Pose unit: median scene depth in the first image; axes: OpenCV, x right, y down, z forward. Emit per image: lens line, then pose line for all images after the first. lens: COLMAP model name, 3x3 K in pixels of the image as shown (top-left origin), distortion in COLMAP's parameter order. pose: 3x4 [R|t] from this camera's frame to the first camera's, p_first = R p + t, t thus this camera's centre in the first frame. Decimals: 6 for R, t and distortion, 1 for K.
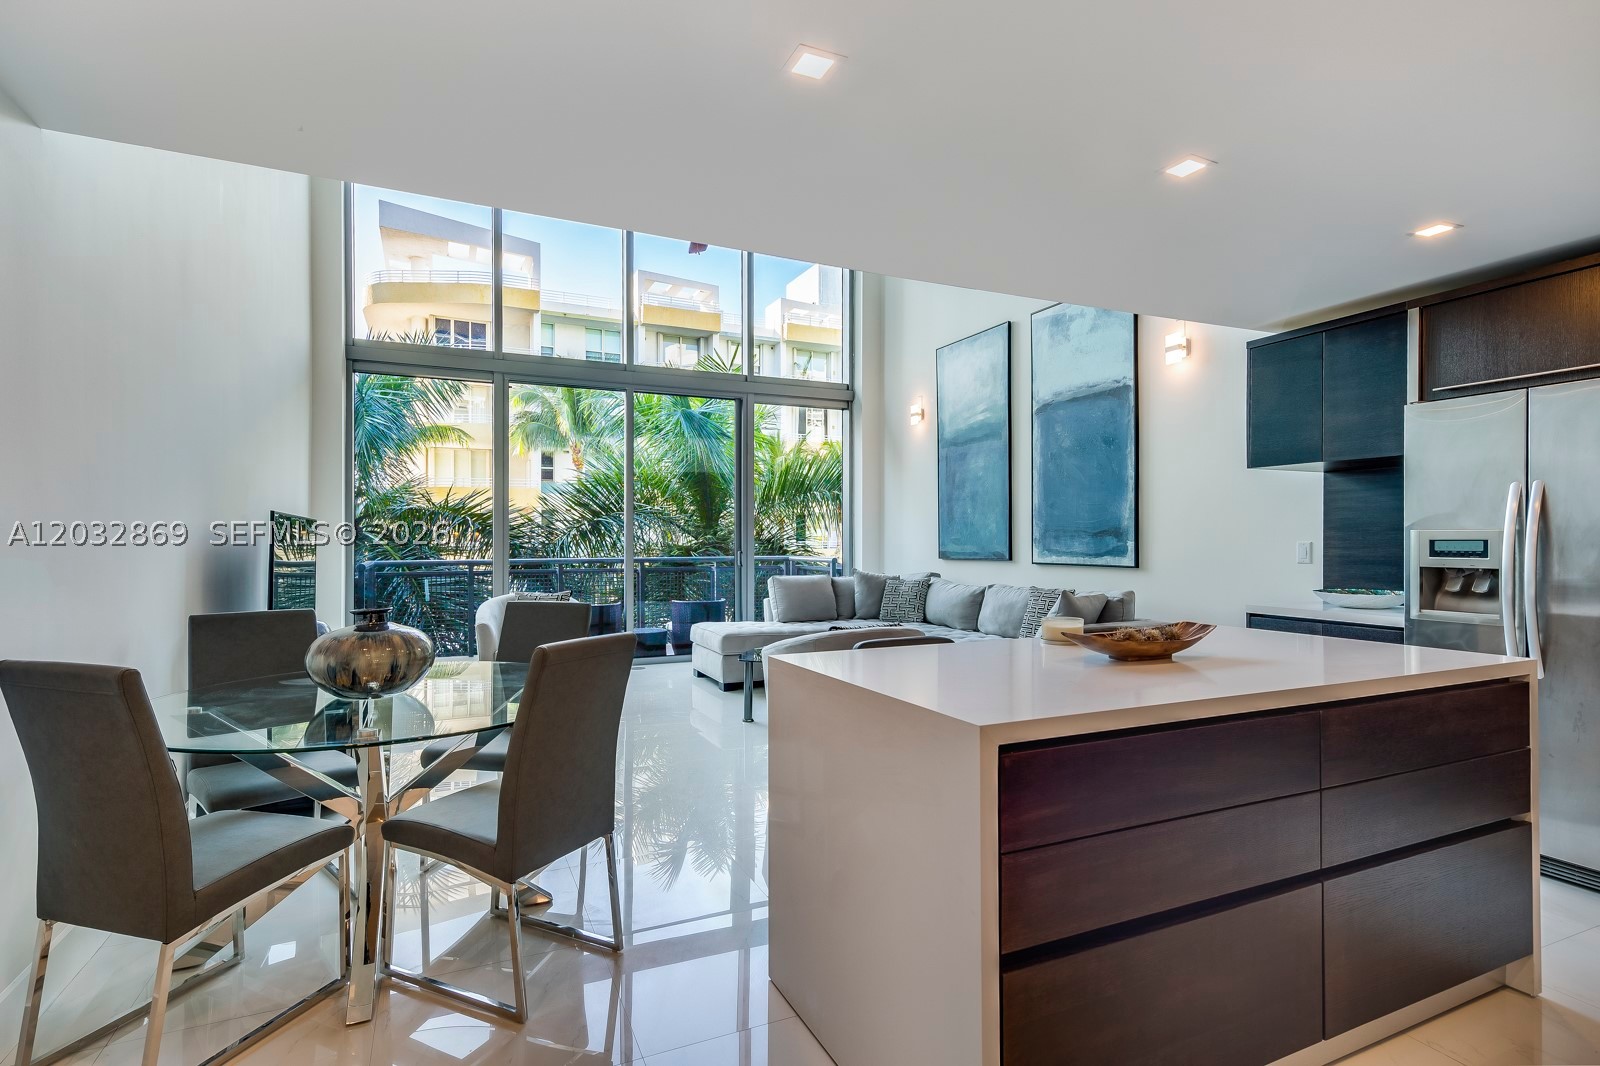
lens RADIAL K [[774.7, 0, 792.9], [0, 774.7, 544.2], [0, 0, 1]] dist [0.033001, -0.003707]
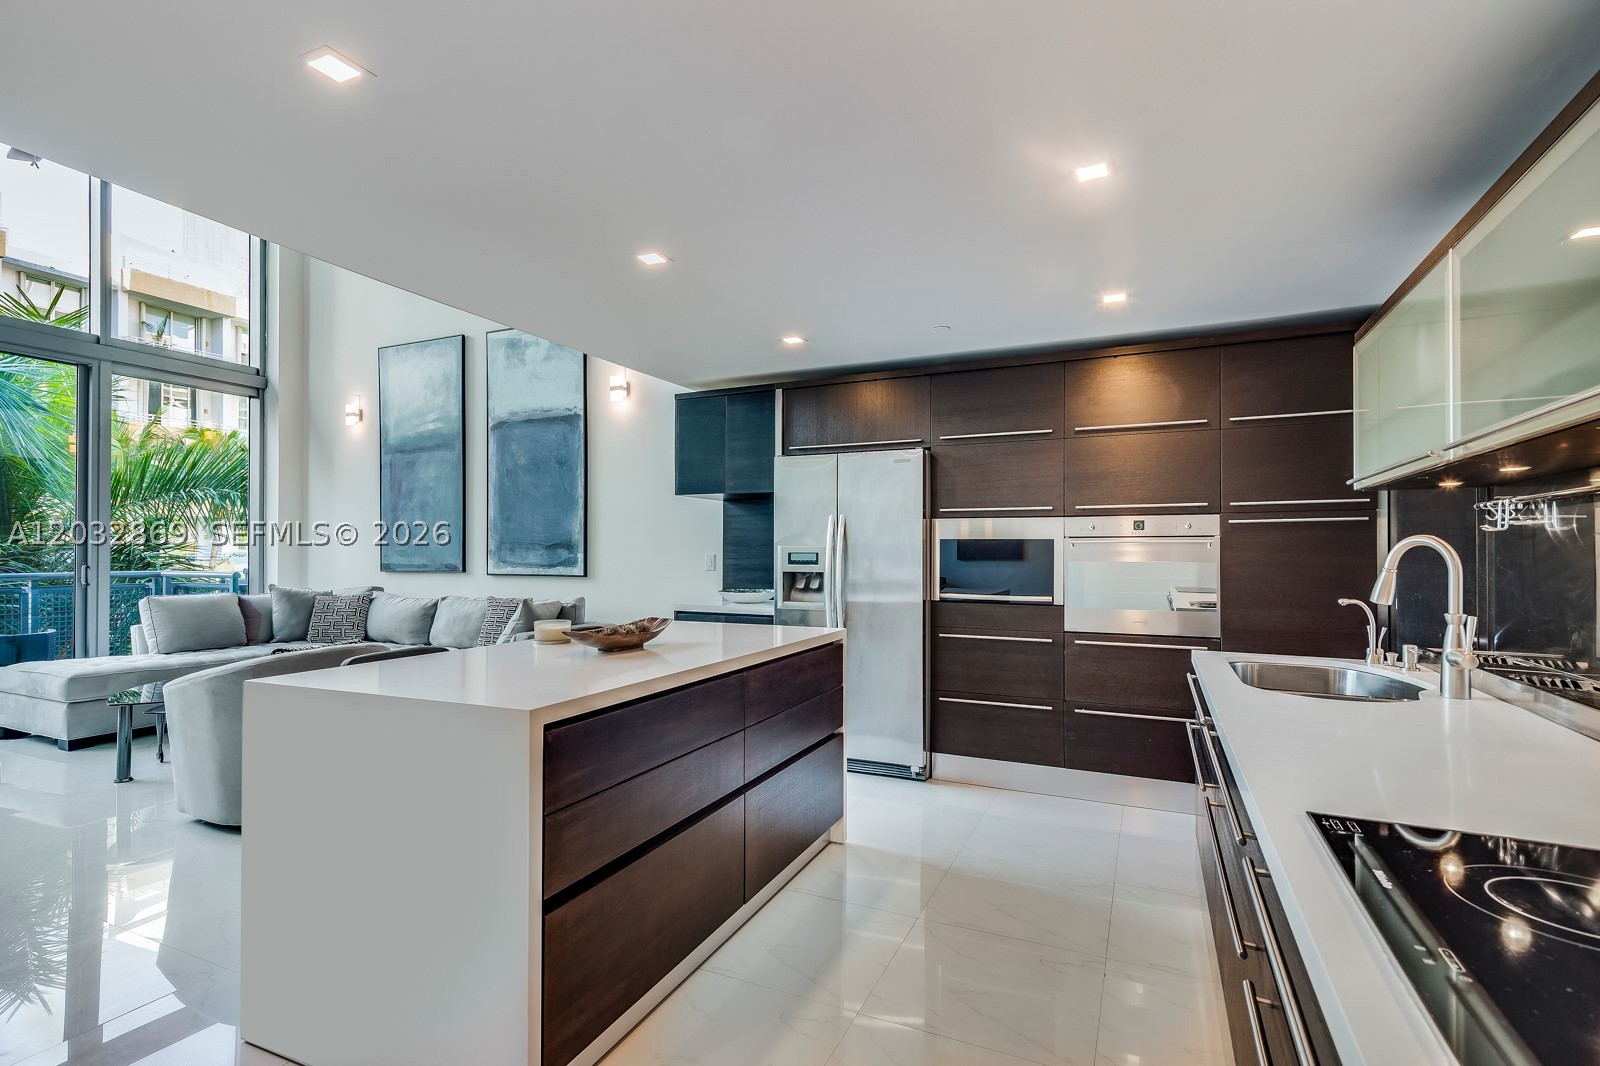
lens RADIAL K [[774.7, 0, 774.2], [0, 774.7, 544.7], [0, 0, 1]] dist [0.033001, -0.003707]
pose [[0.772171, 0.009976, 0.635337, -0.051887], [-0.000192, 0.999880, -0.015467, 0.000899], [-0.635415, 0.011821, 0.772080, -0.033123]]
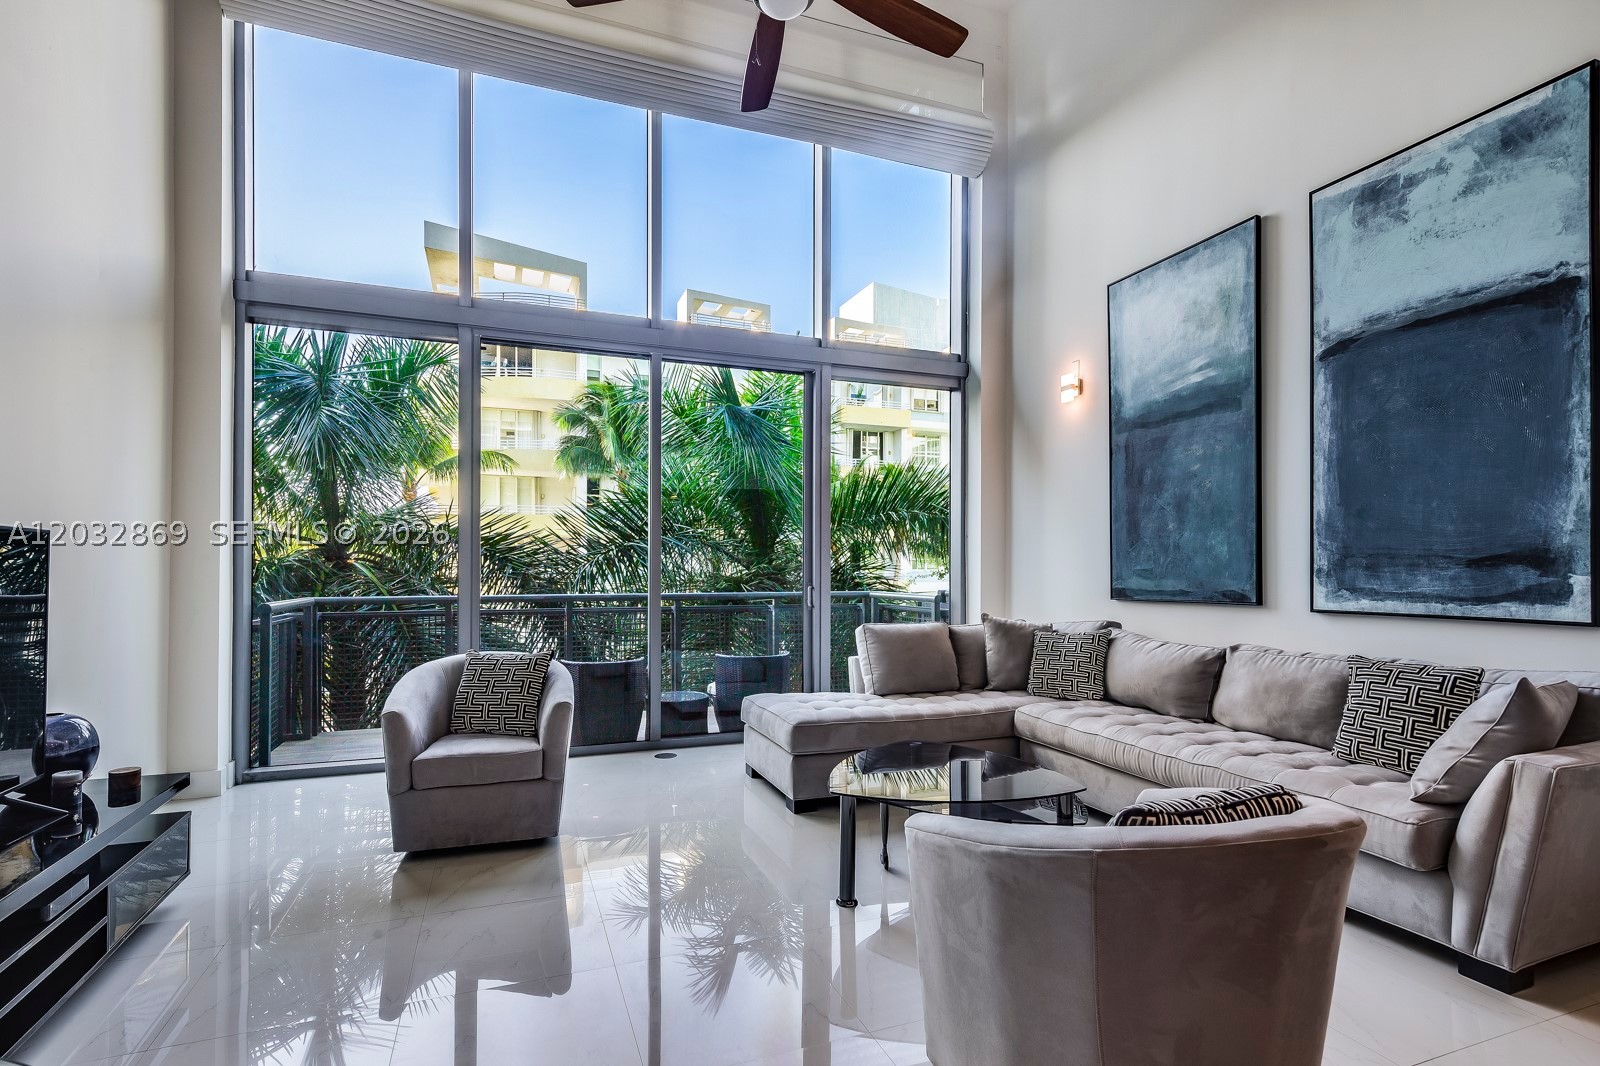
lens RADIAL K [[774.7, 0, 795.8], [0, 774.7, 562.5], [0, 0, 1]] dist [0.033001, -0.003707]
pose [[0.998259, 0.001729, -0.058964, -0.051564], [-0.002610, 0.999886, -0.014877, -0.002444], [0.058931, 0.015005, 0.998149, 0.373816]]
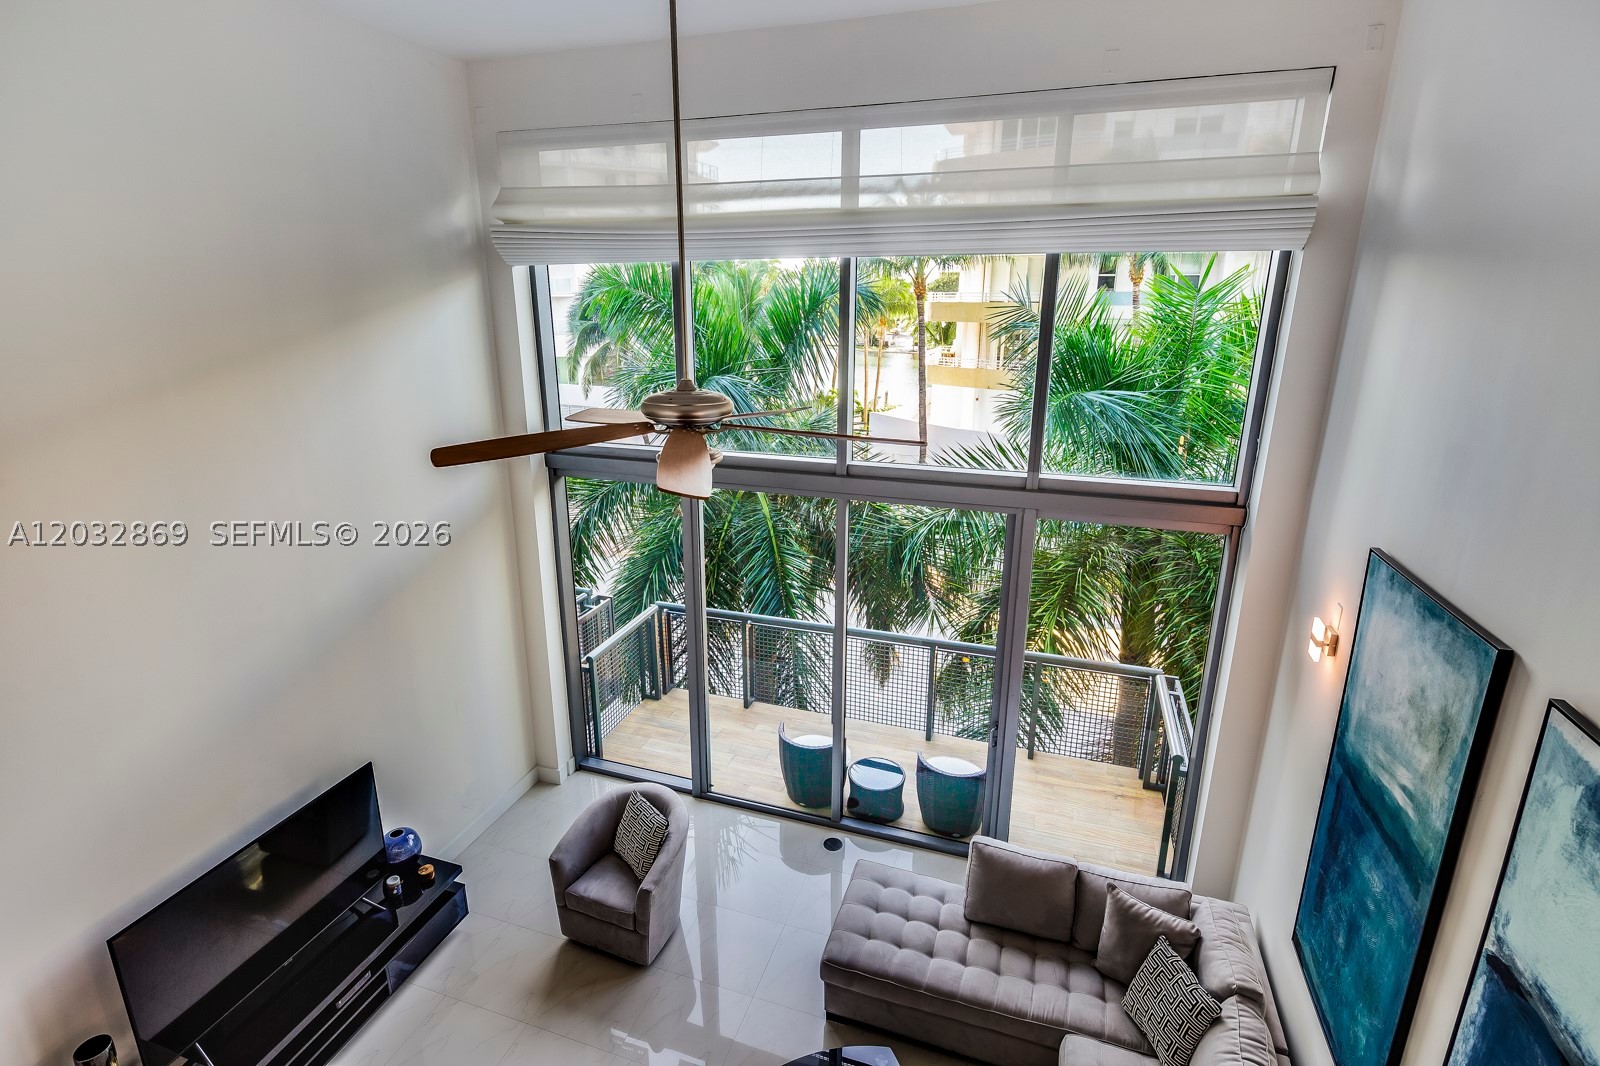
lens RADIAL K [[774.7, 0, 795.5], [0, 774.7, 524.4], [0, 0, 1]] dist [0.033001, -0.003707]
pose [[0.731700, 0.199826, -0.651678, 0.275934], [-0.008392, 0.958631, 0.284527, -0.460251], [0.681575, -0.202720, 0.703108, 0.555811]]
